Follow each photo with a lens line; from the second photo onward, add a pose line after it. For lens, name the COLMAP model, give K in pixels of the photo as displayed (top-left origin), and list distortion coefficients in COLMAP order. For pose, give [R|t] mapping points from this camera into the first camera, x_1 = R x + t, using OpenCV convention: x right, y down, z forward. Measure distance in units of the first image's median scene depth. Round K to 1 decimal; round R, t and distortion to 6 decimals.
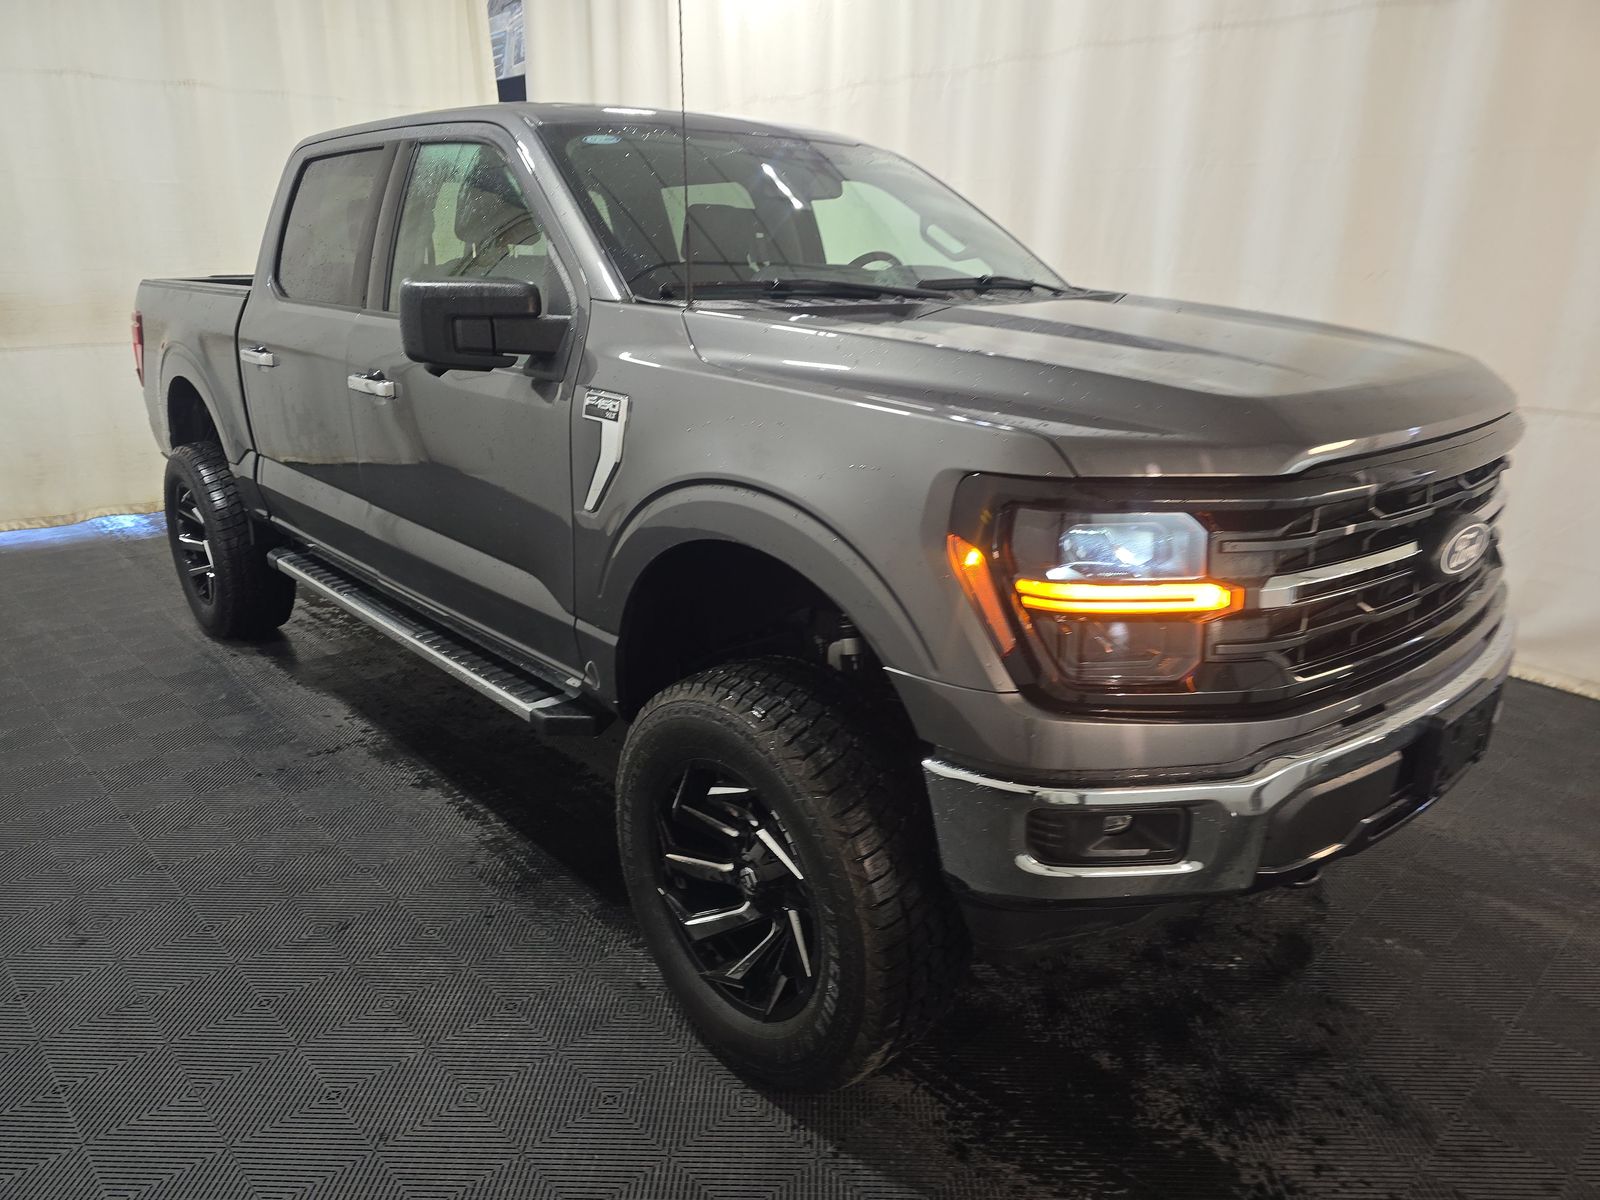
lens RADIAL K [[1066.2, 0, 800.0], [0, 1066.2, 600.0], [0, 0, 1]] dist [0.059787, -0.056012]
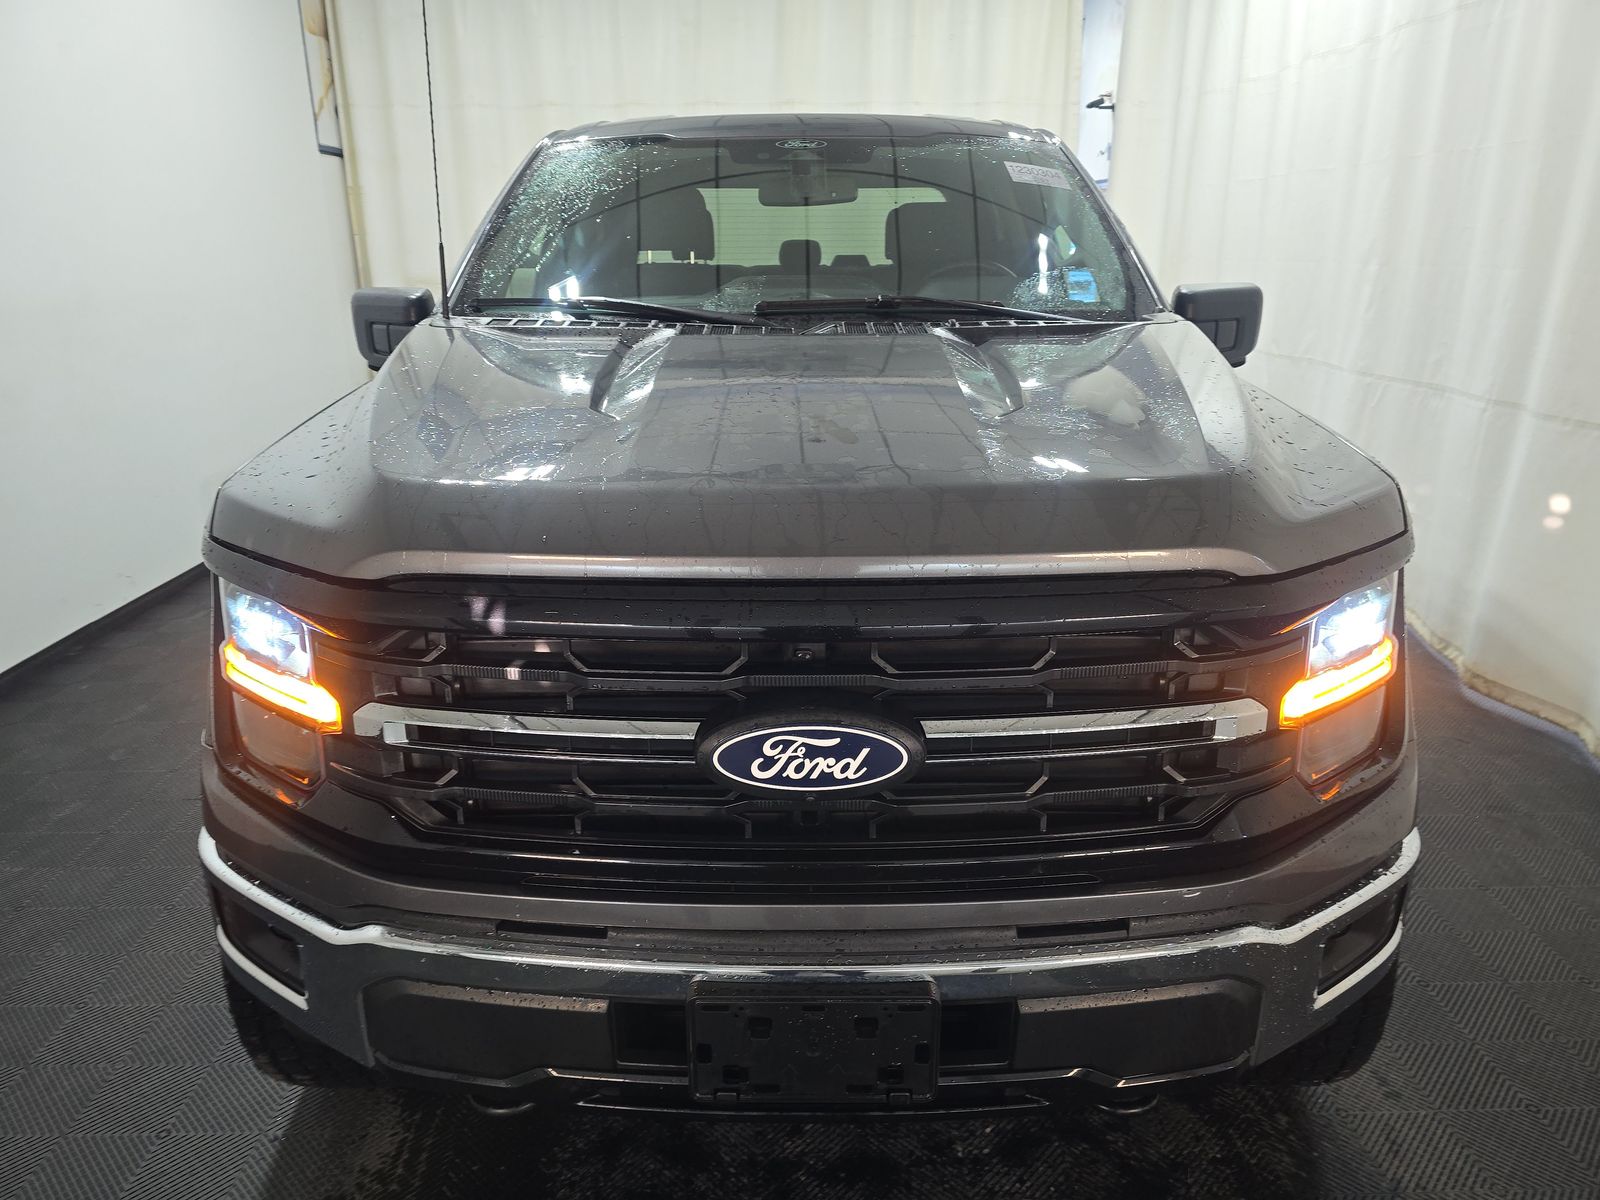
lens RADIAL K [[1066.2, 0, 800.0], [0, 1066.2, 600.0], [0, 0, 1]] dist [0.059787, -0.056012]
pose [[0.744825, 0.203482, -0.635477, 1.031981], [-0.193872, 0.977277, 0.085696, -0.200140], [0.638475, 0.059372, 0.767349, 0.517446]]
